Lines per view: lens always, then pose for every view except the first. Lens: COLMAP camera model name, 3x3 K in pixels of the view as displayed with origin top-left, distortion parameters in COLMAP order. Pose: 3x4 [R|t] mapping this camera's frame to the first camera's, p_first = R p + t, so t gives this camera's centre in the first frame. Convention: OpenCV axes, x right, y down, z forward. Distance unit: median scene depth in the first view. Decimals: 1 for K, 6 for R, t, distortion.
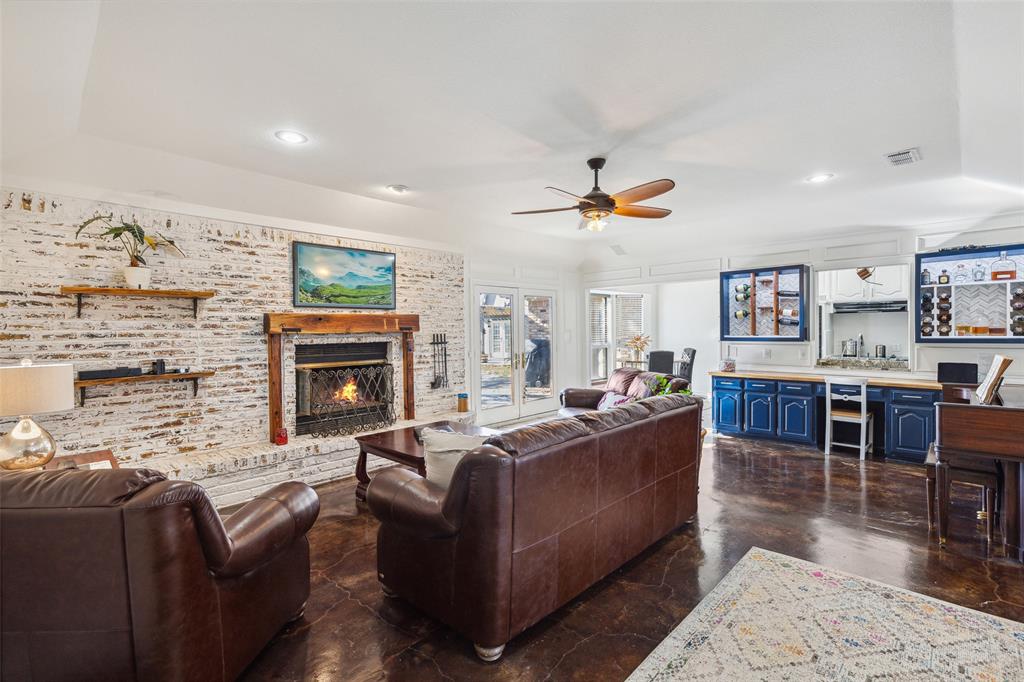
lens RADIAL K [[467.0, 0, 514.8], [0, 467.0, 340.8], [0, 0, 1]] dist [0.005908, -0.000061]
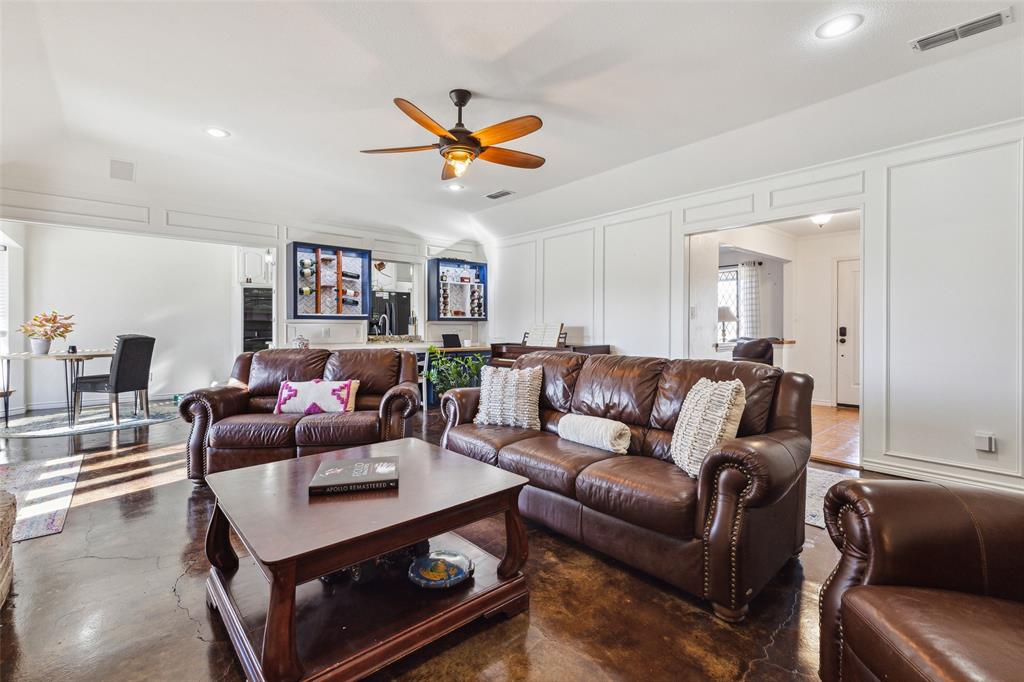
lens RADIAL K [[467.0, 0, 514.8], [0, 467.0, 331.7], [0, 0, 1]] dist [0.005908, -0.000061]
pose [[0.080114, -0.001037, 0.996785, -0.443603], [0.020319, 0.999793, -0.000593, 0.036481], [-0.996579, 0.020301, 0.080118, 0.551376]]
